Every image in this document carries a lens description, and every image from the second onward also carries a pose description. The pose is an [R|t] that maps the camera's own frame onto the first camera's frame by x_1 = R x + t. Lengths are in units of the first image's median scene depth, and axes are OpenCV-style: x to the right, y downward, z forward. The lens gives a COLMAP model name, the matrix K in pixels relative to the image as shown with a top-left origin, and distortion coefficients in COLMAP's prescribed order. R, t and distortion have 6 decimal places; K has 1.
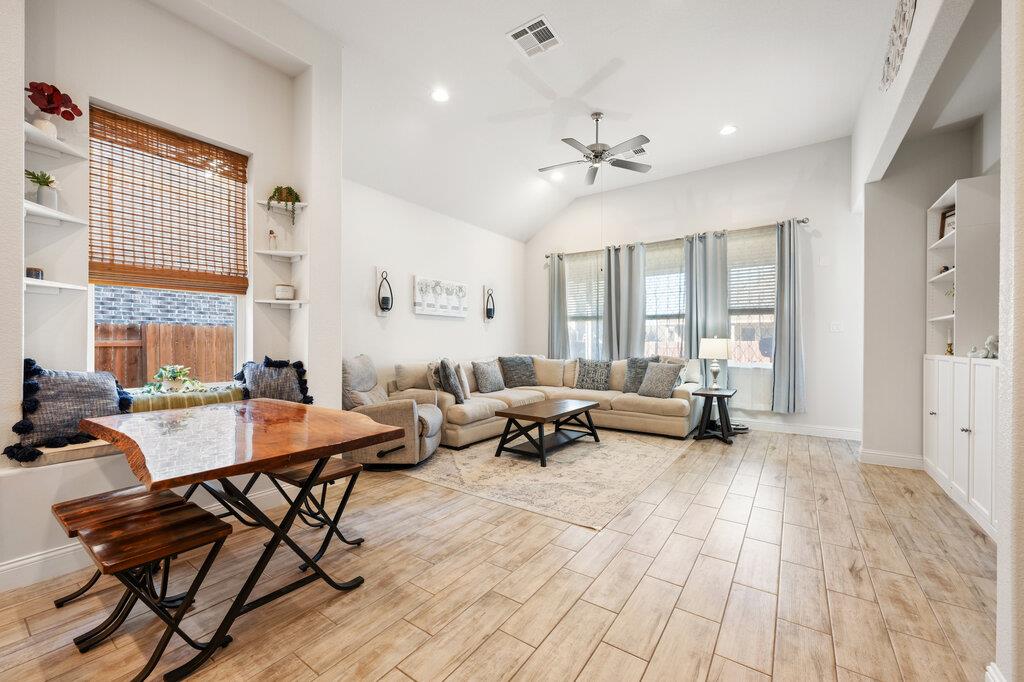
lens RADIAL K [[407.1, 0, 511.4], [0, 407.1, 342.6], [0, 0, 1]] dist [0.000052, 0.000072]
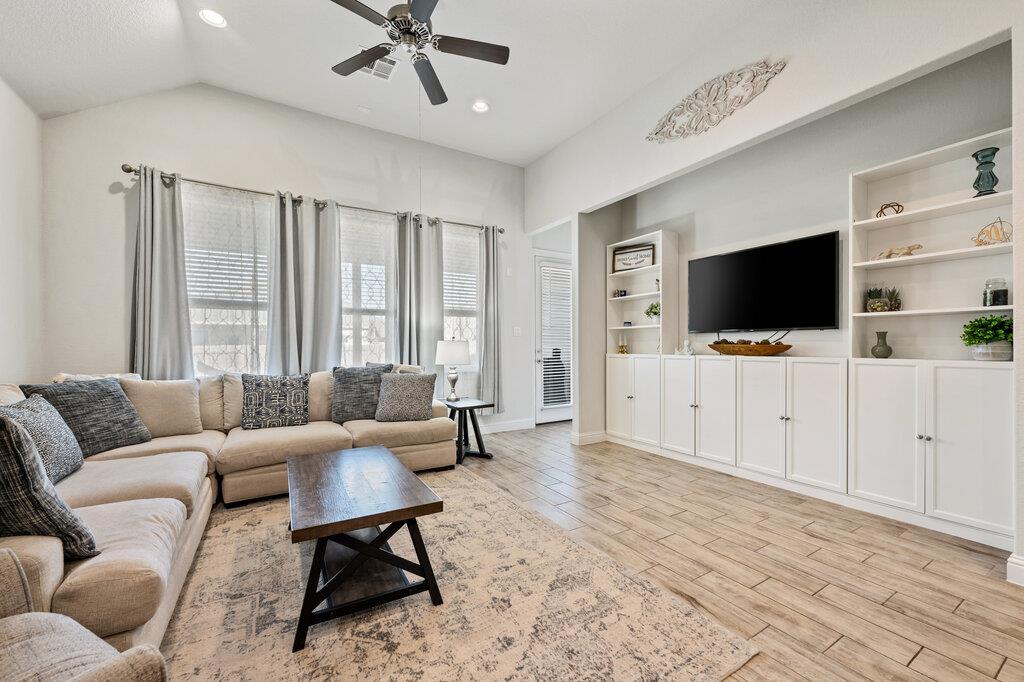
lens RADIAL K [[407.1, 0, 511.3], [0, 407.1, 348.3], [0, 0, 1]] dist [0.000052, 0.000072]
pose [[0.401209, -0.007585, 0.915955, -0.309178], [0.004211, 0.999970, 0.006436, 0.000466], [-0.915977, 0.001275, 0.401229, 0.691200]]
